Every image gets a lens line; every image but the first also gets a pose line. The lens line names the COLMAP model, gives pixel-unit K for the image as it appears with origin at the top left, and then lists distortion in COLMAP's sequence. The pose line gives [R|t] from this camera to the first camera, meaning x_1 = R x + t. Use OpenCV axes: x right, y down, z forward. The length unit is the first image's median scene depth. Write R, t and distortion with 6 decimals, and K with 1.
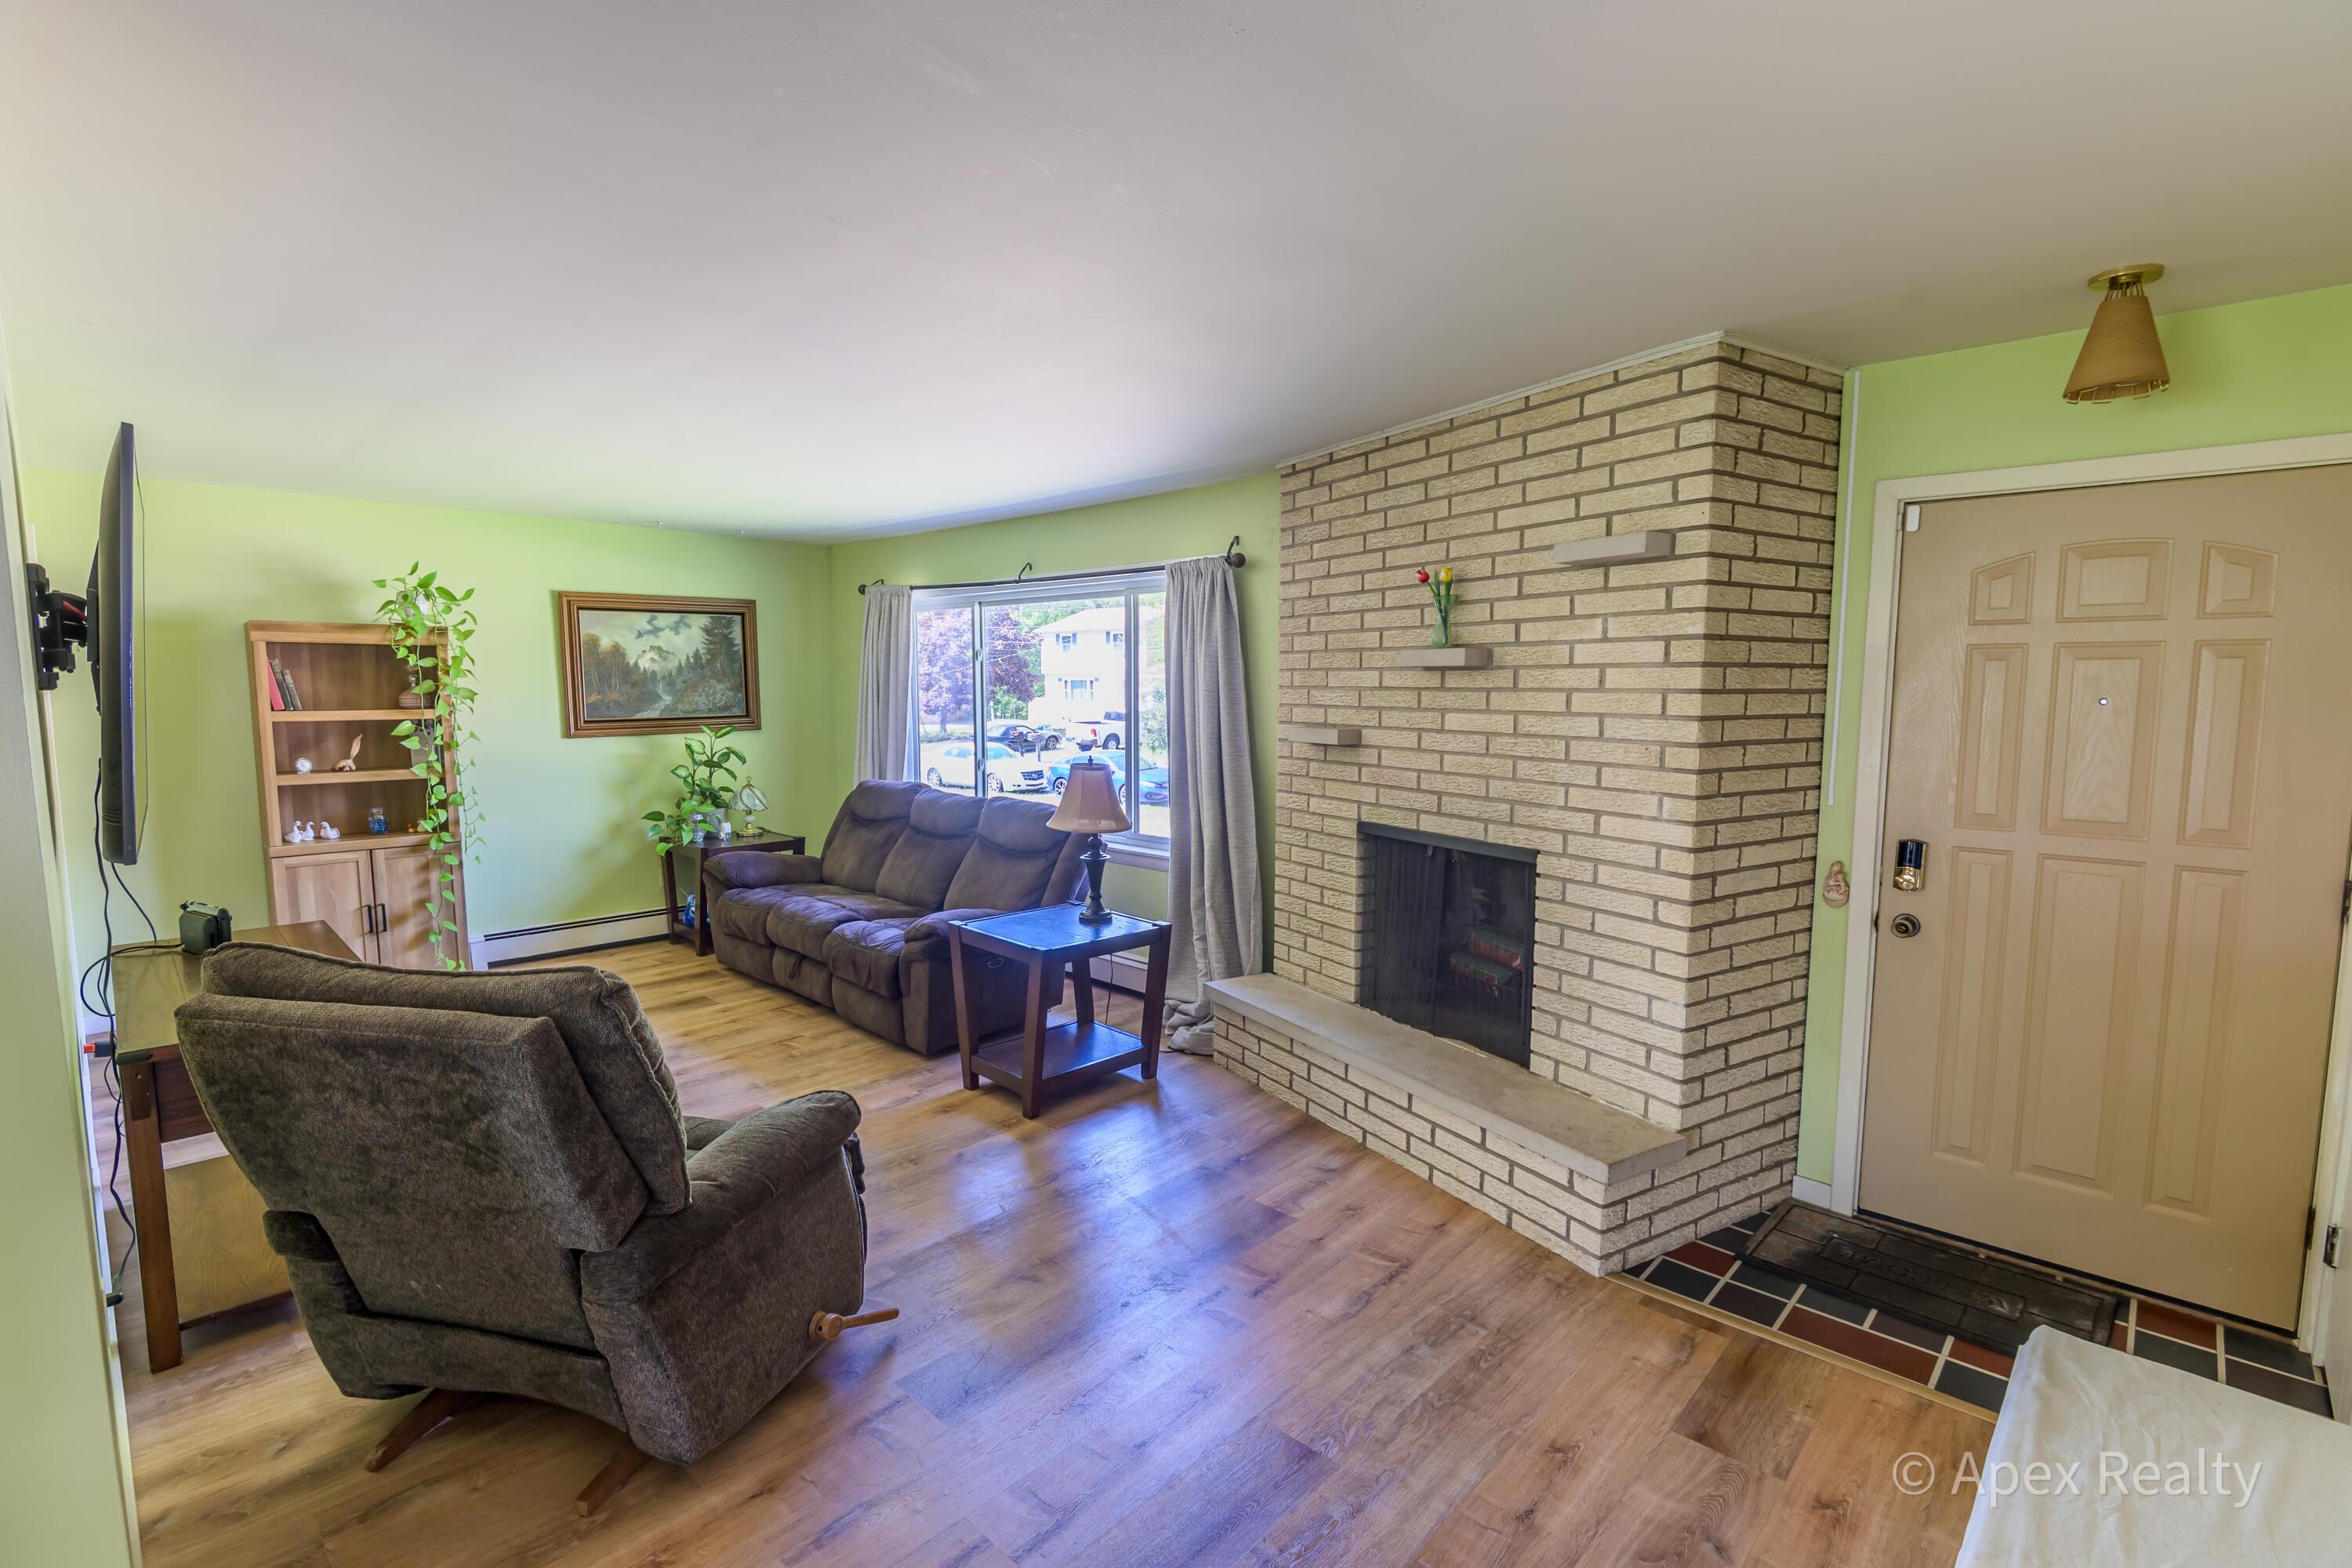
lens RADIAL K [[1068.7, 0, 1177.7], [0, 1068.7, 786.4], [0, 0, 1]] dist [-0.003379, -0.003587]
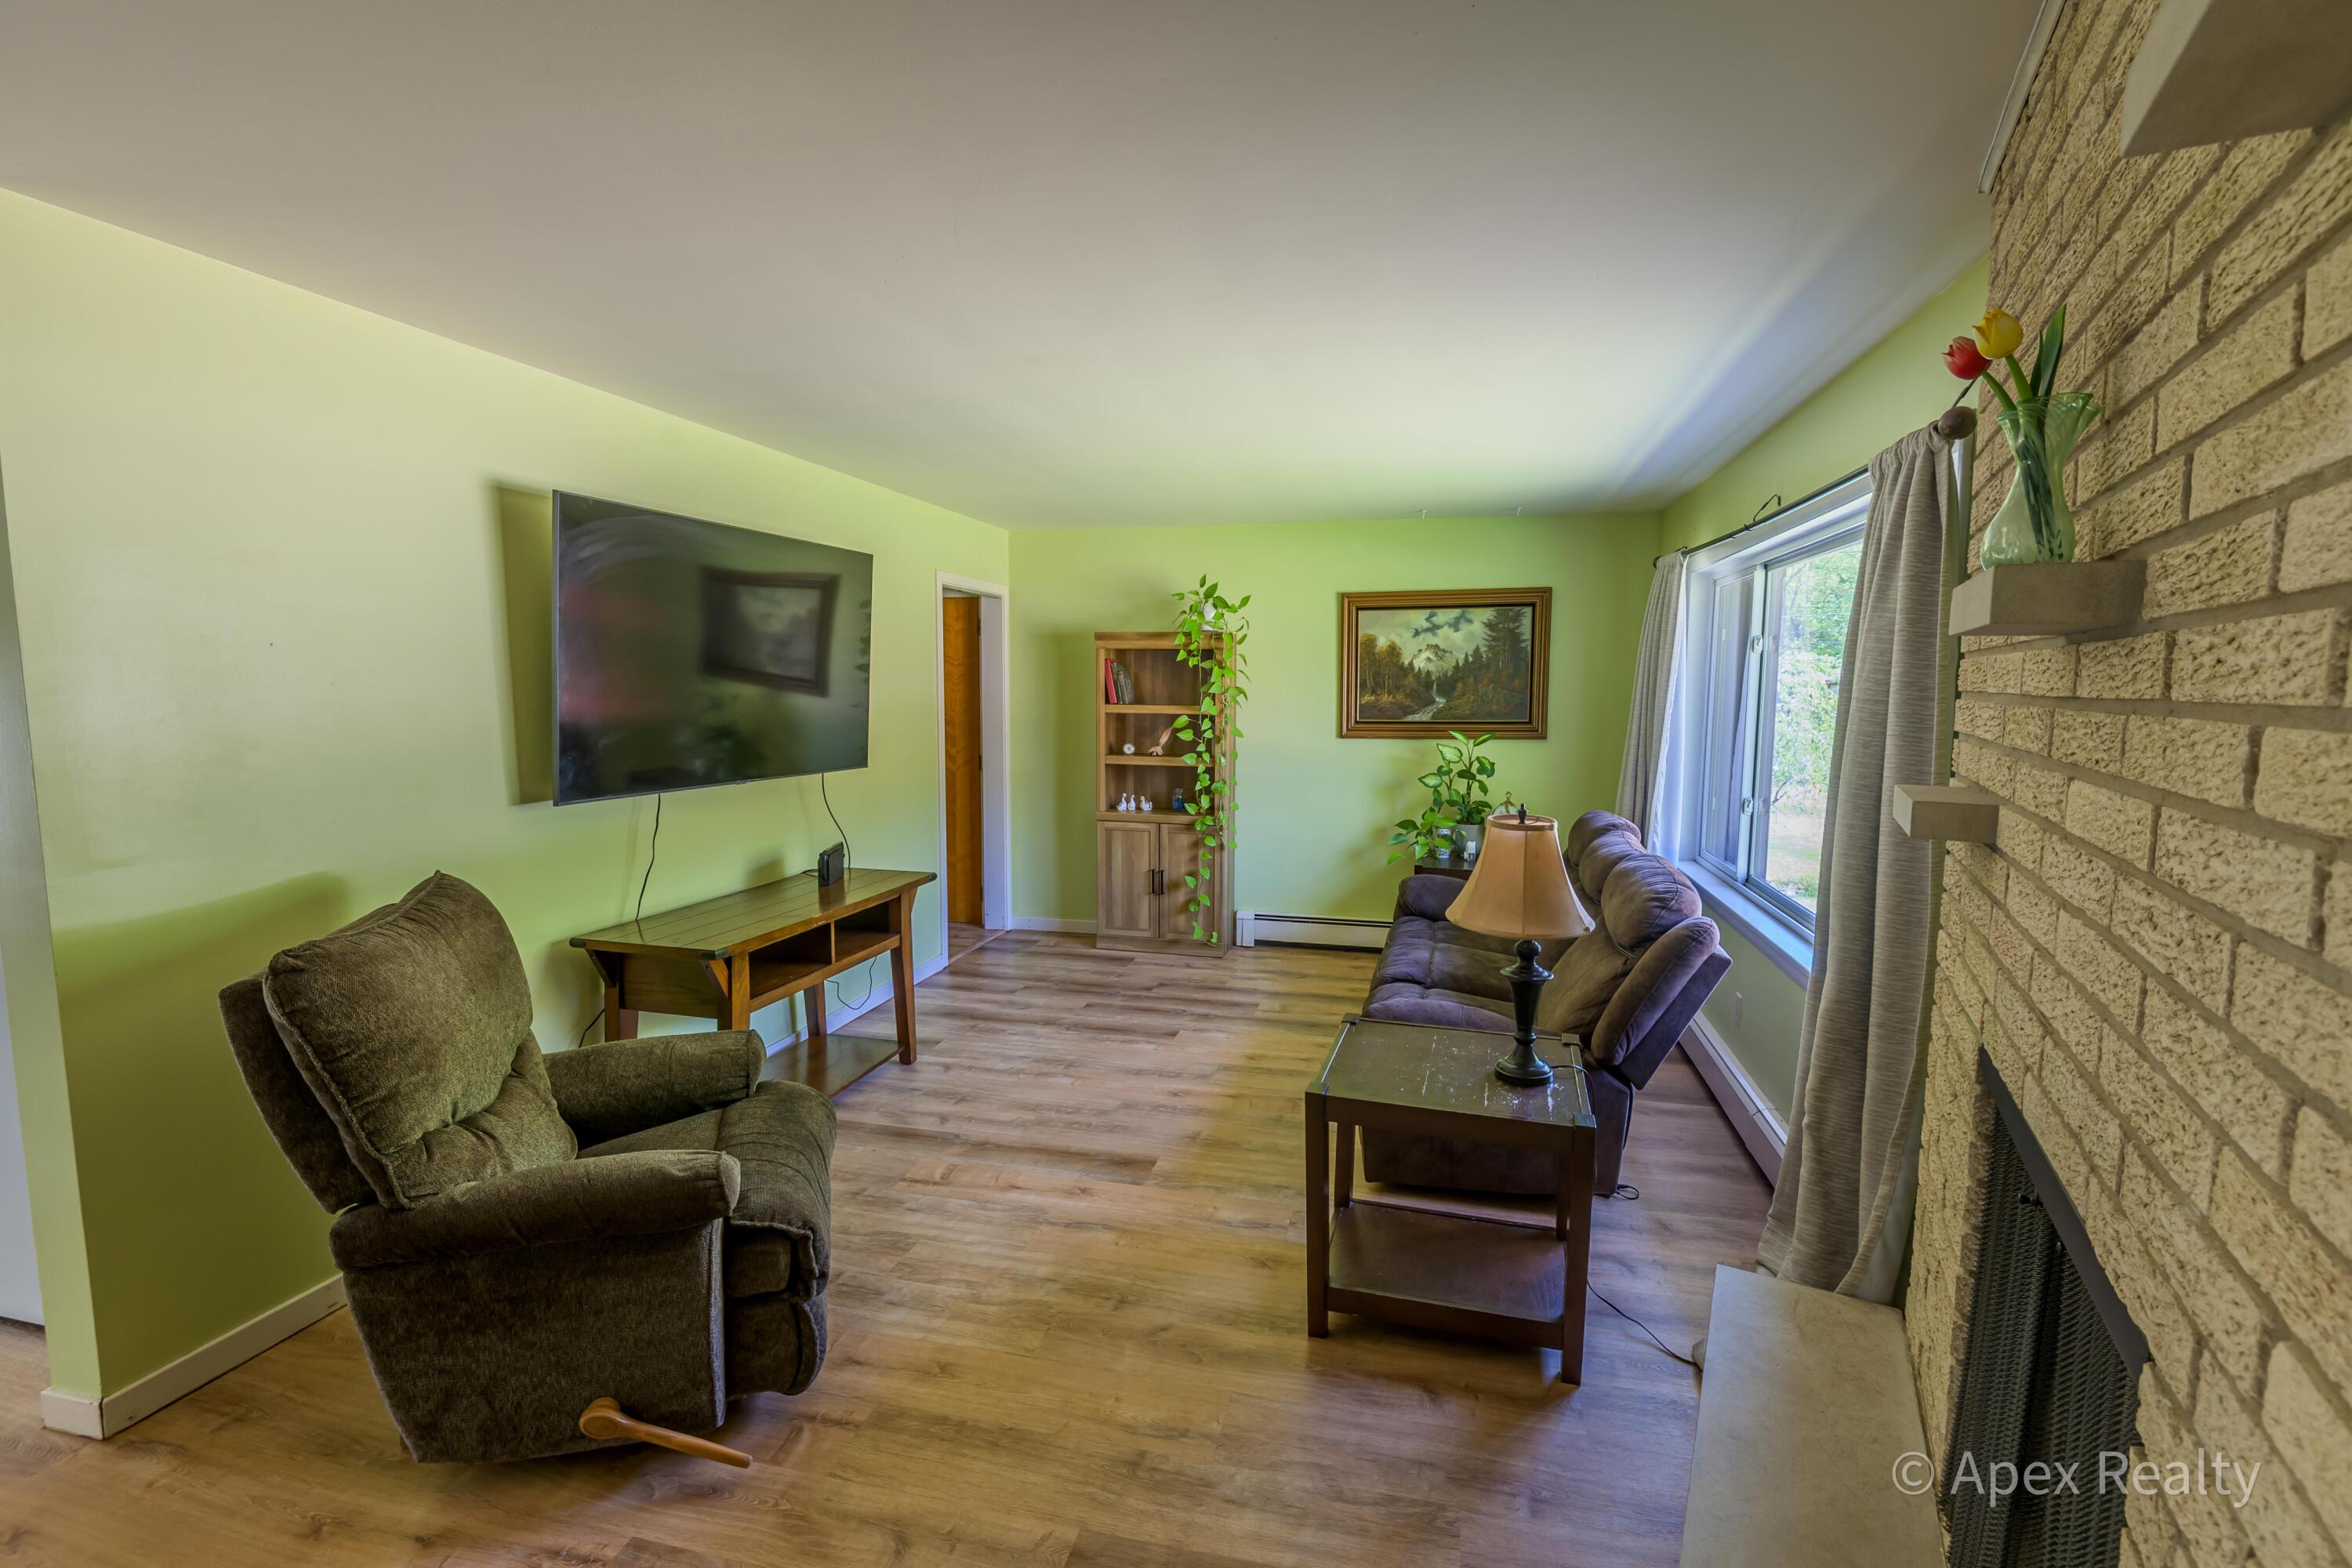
lens RADIAL K [[1068.7, 0, 1177.2], [0, 1068.7, 795.7], [0, 0, 1]] dist [-0.003379, -0.003587]
pose [[0.486772, 0.095314, -0.868313, 0.386271], [-0.090261, 0.994197, 0.058533, -0.059021], [0.868853, 0.049883, 0.492550, 0.601152]]
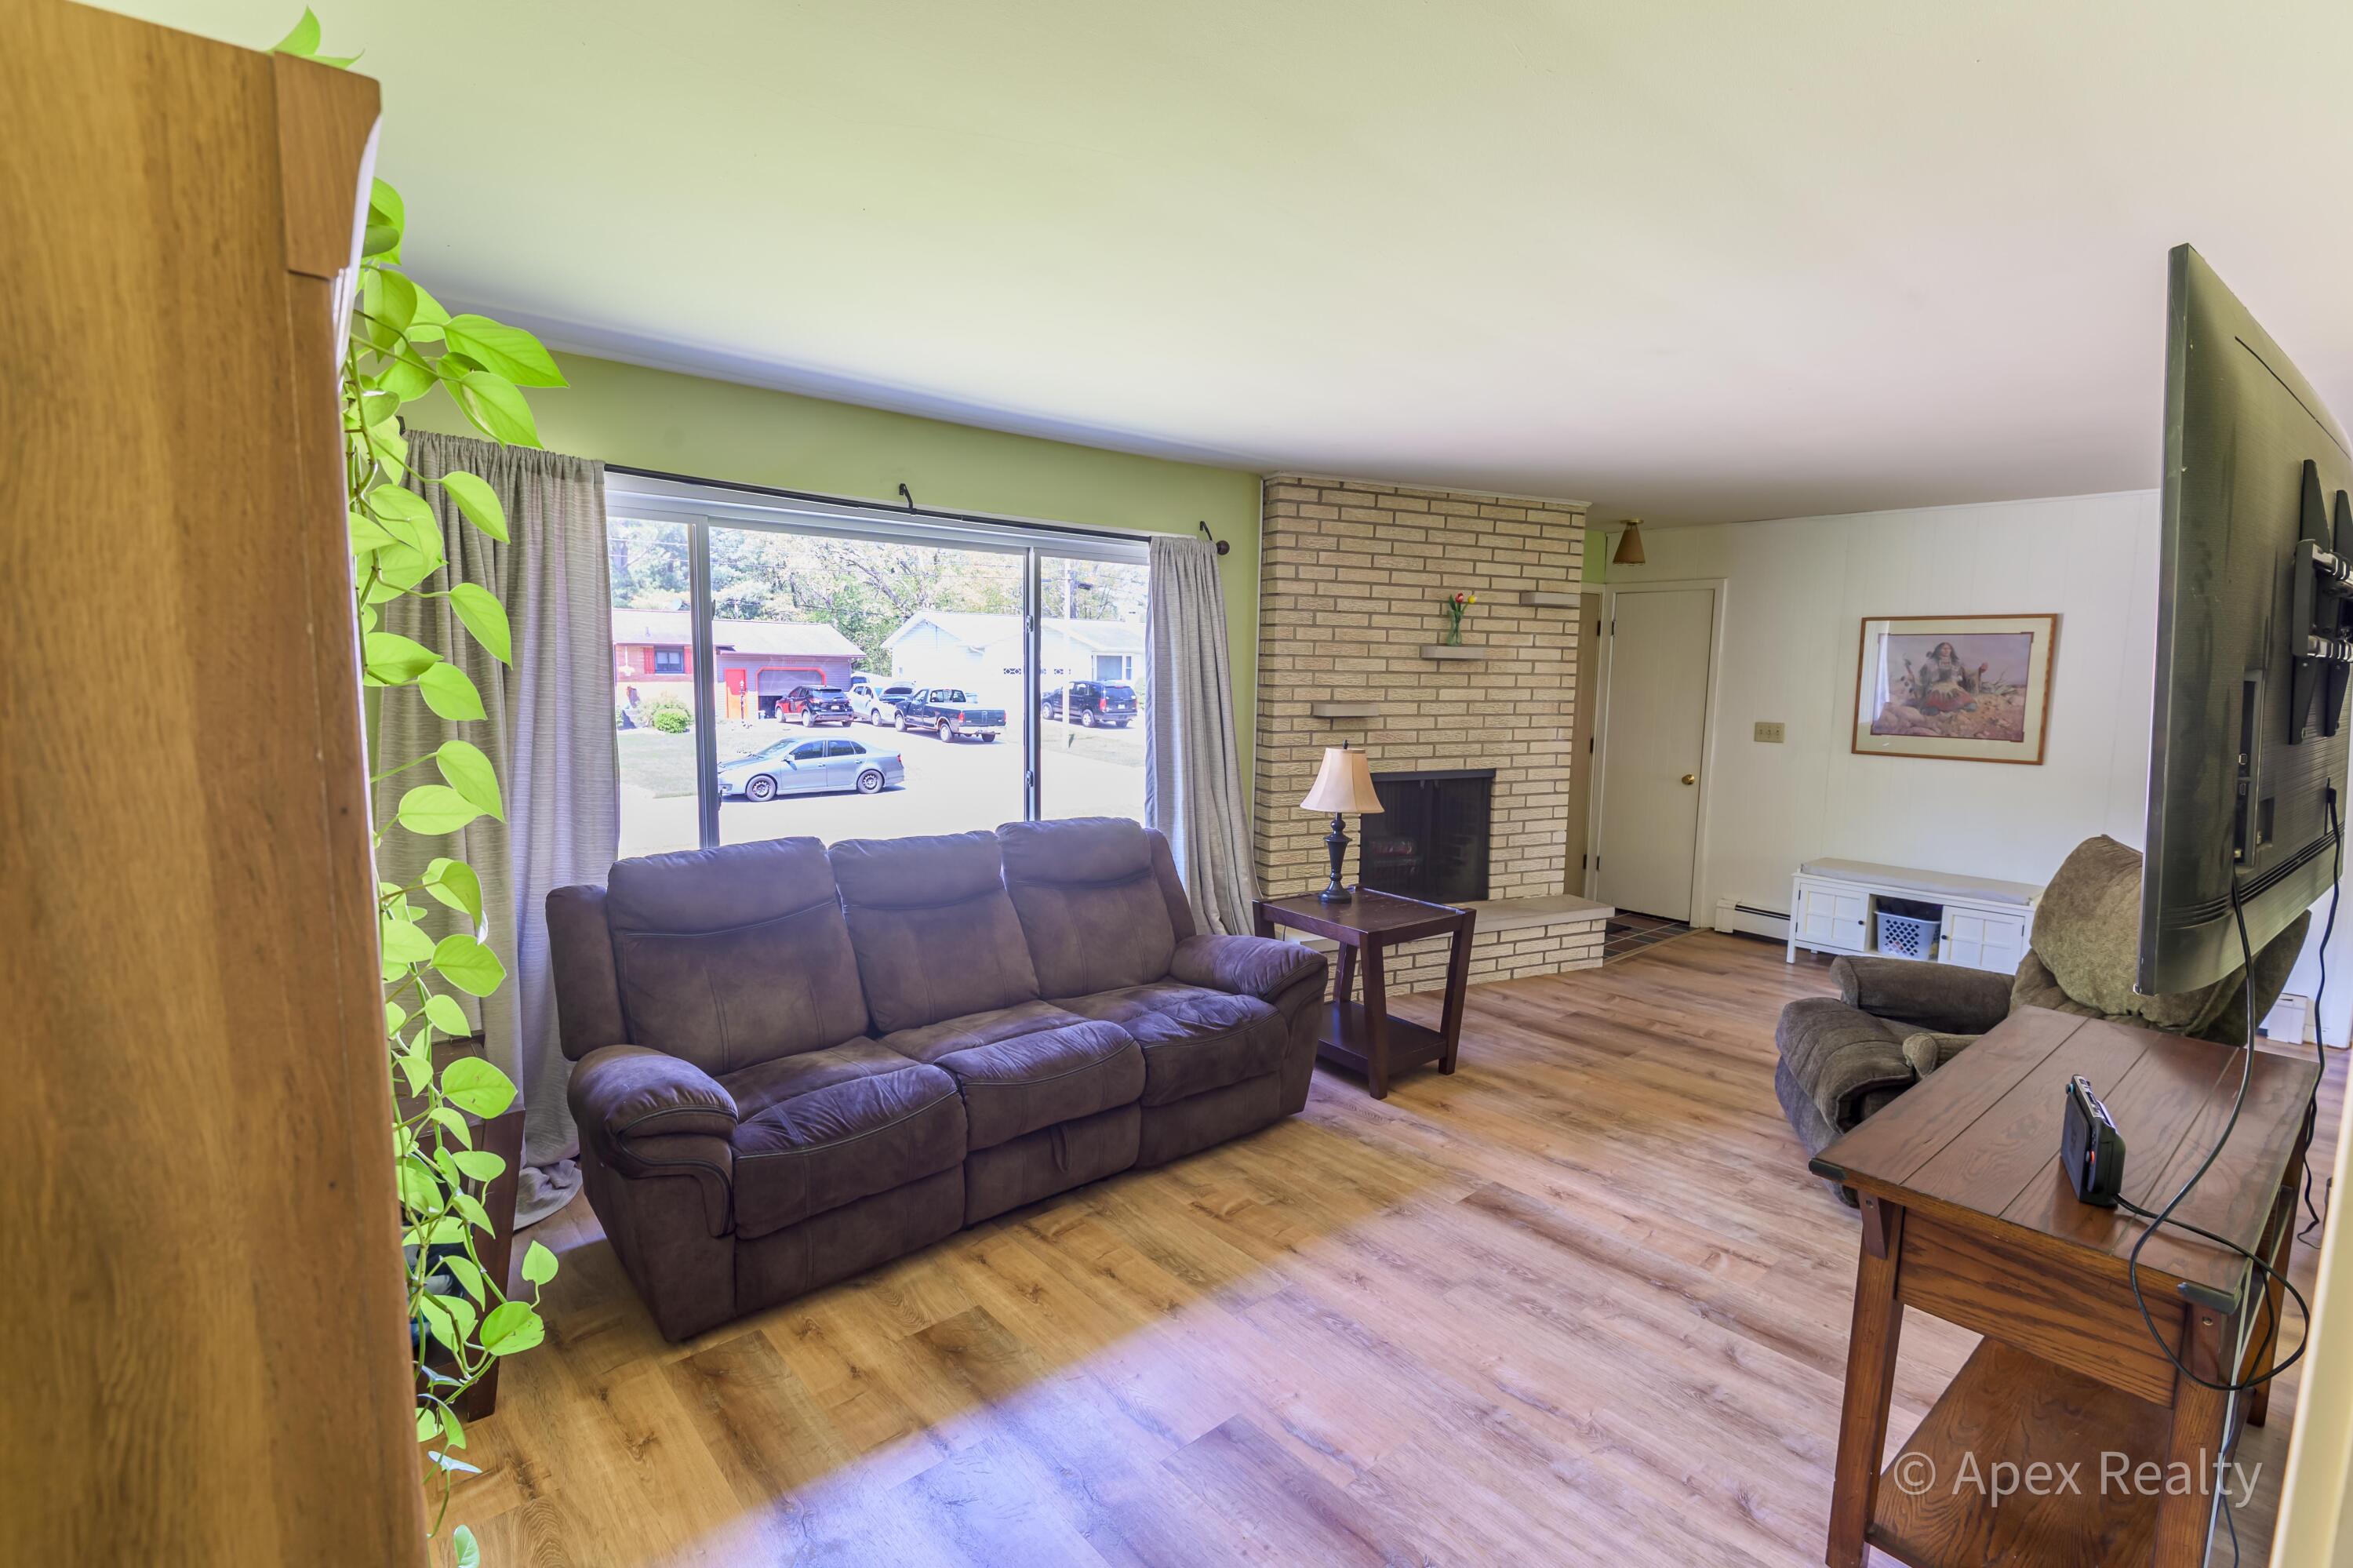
lens RADIAL K [[1069.1, 0, 1183.9], [0, 1069.1, 787.1], [0, 0, 1]] dist [-0.003379, -0.003587]
pose [[0.100579, -0.118290, 0.987872, -1.254635], [0.079174, 0.990710, 0.110569, -0.124088], [-0.991774, 0.067093, 0.109010, 1.175838]]
